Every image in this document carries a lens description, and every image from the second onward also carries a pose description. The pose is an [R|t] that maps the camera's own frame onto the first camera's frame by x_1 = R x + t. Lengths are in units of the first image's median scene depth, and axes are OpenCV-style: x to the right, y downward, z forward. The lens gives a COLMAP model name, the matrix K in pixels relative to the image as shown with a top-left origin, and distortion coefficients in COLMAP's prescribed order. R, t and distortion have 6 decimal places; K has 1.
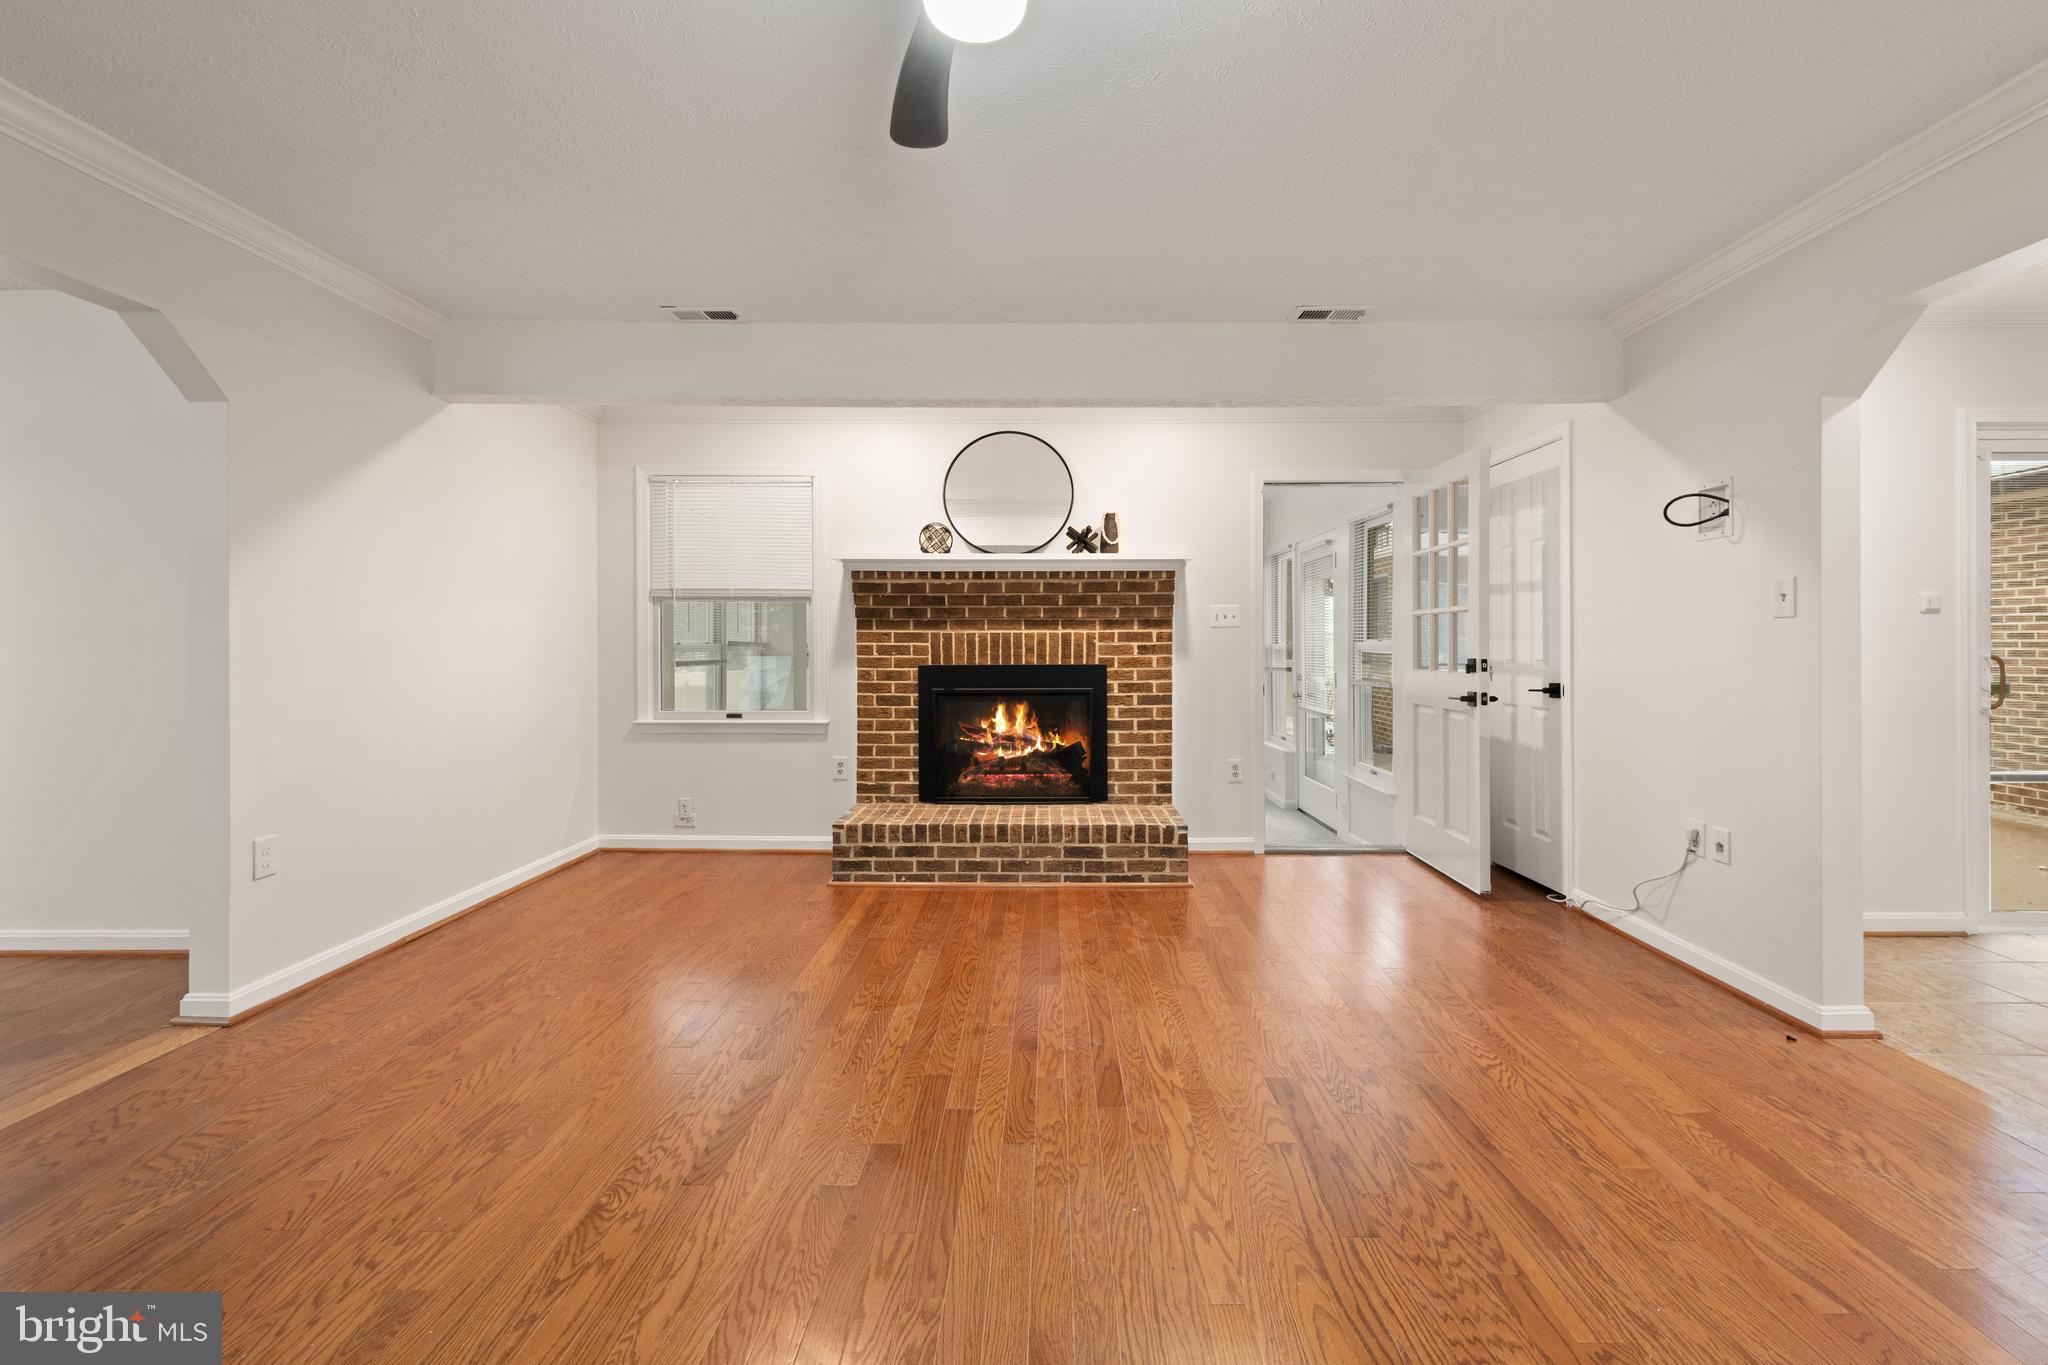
lens RADIAL K [[834.9, 0, 1030.2], [0, 834.9, 647.5], [0, 0, 1]] dist [0.007372, -0.000410]
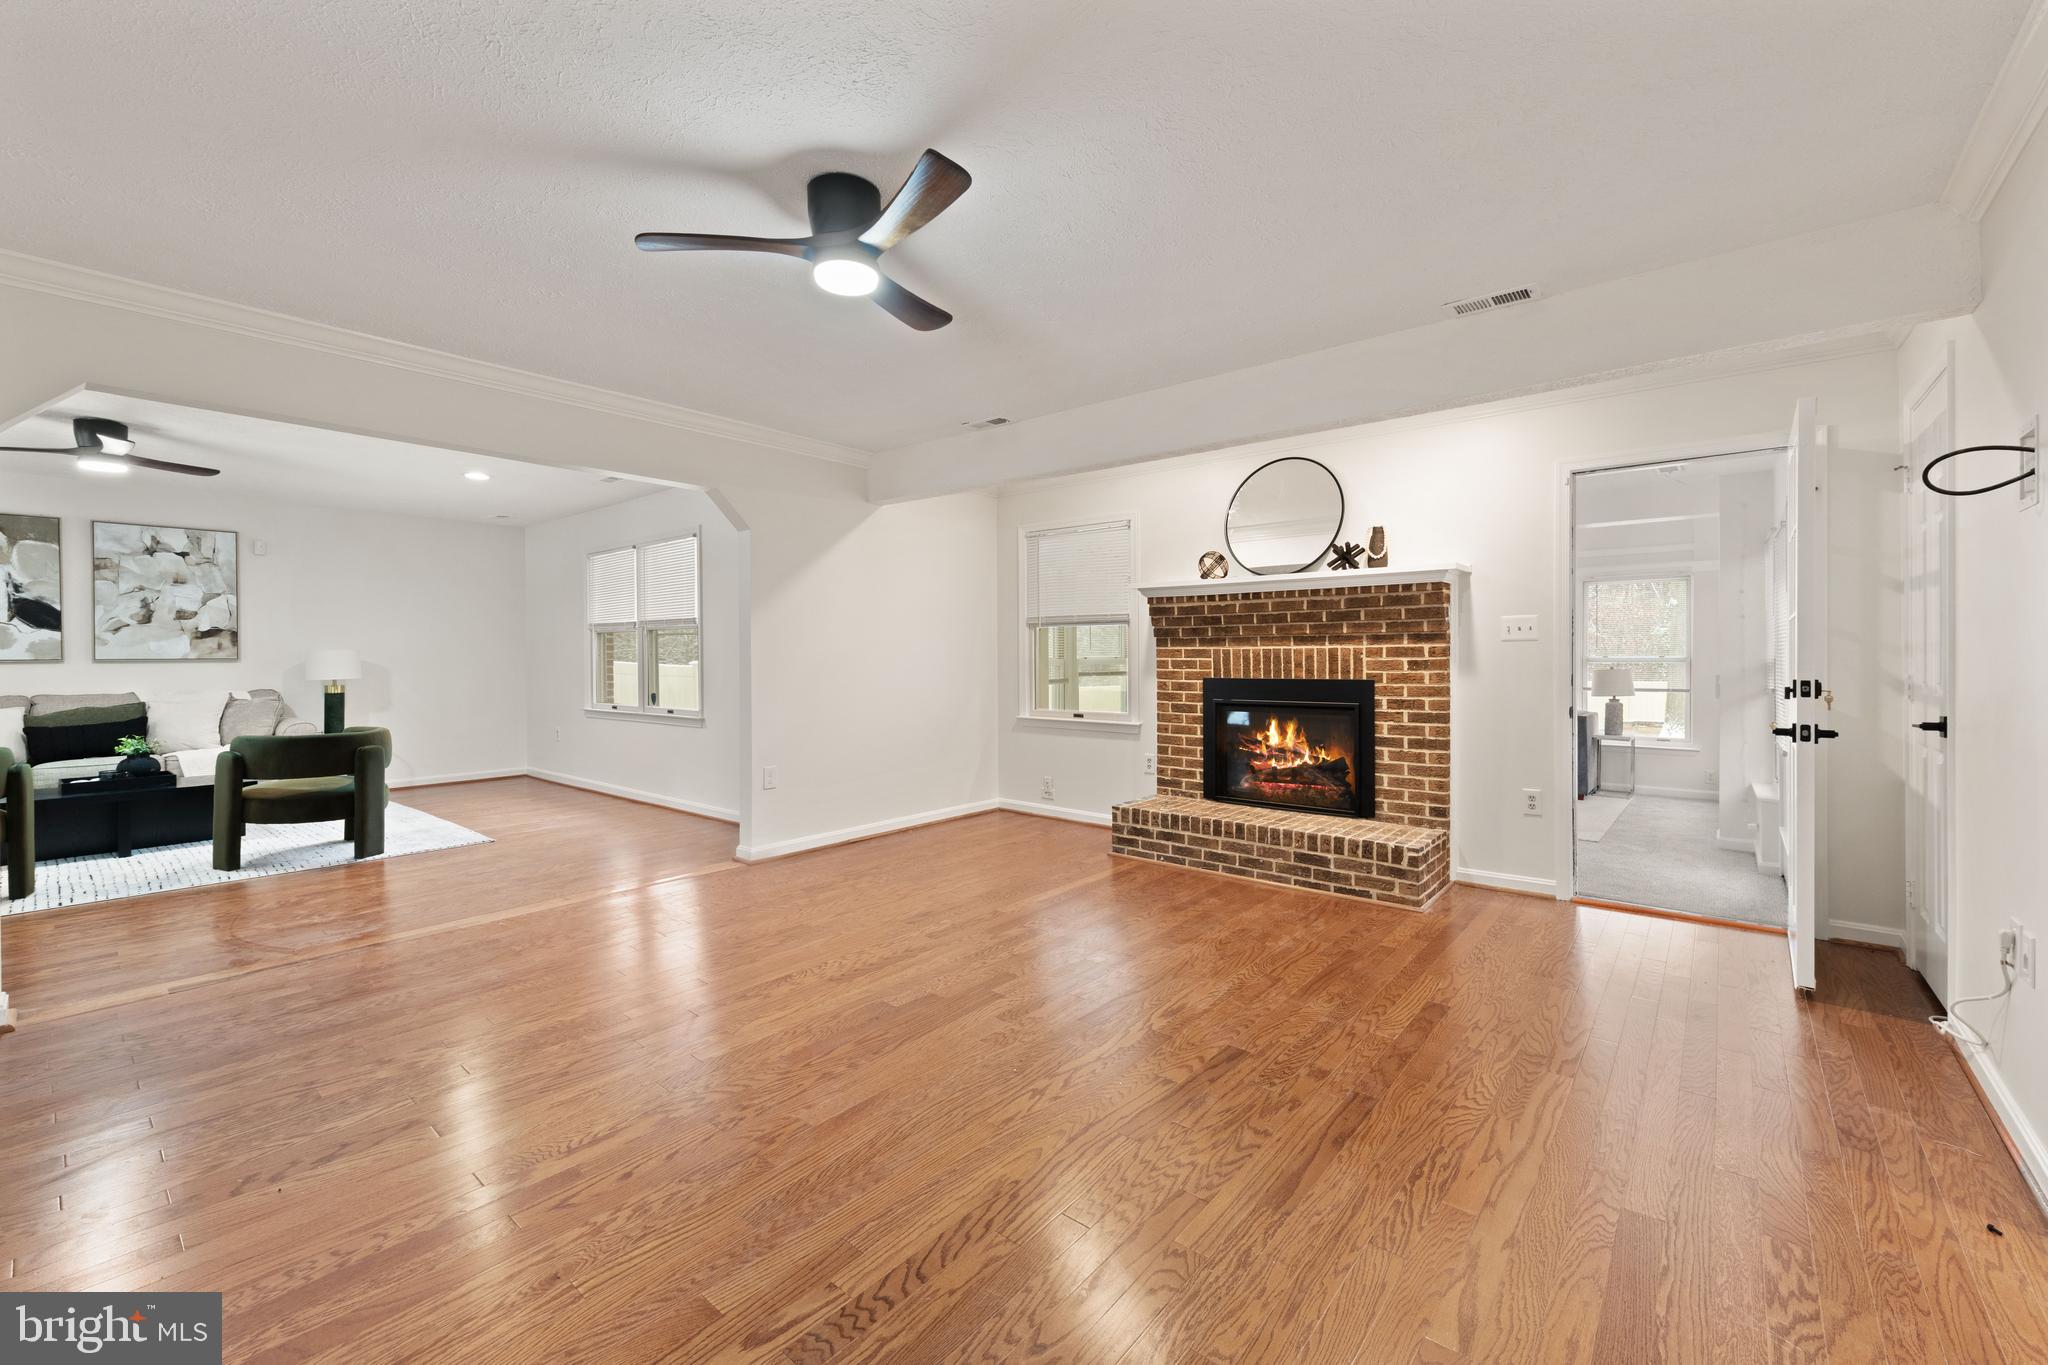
lens RADIAL K [[825.1, 0, 1033.2], [0, 825.1, 662.2], [0, 0, 1]] dist [0.006220, -0.000877]
pose [[0.778328, 0.003012, -0.627850, 0.391951], [-0.001667, 0.999995, 0.002731, -0.002803], [0.627855, -0.001079, 0.778329, -0.017008]]
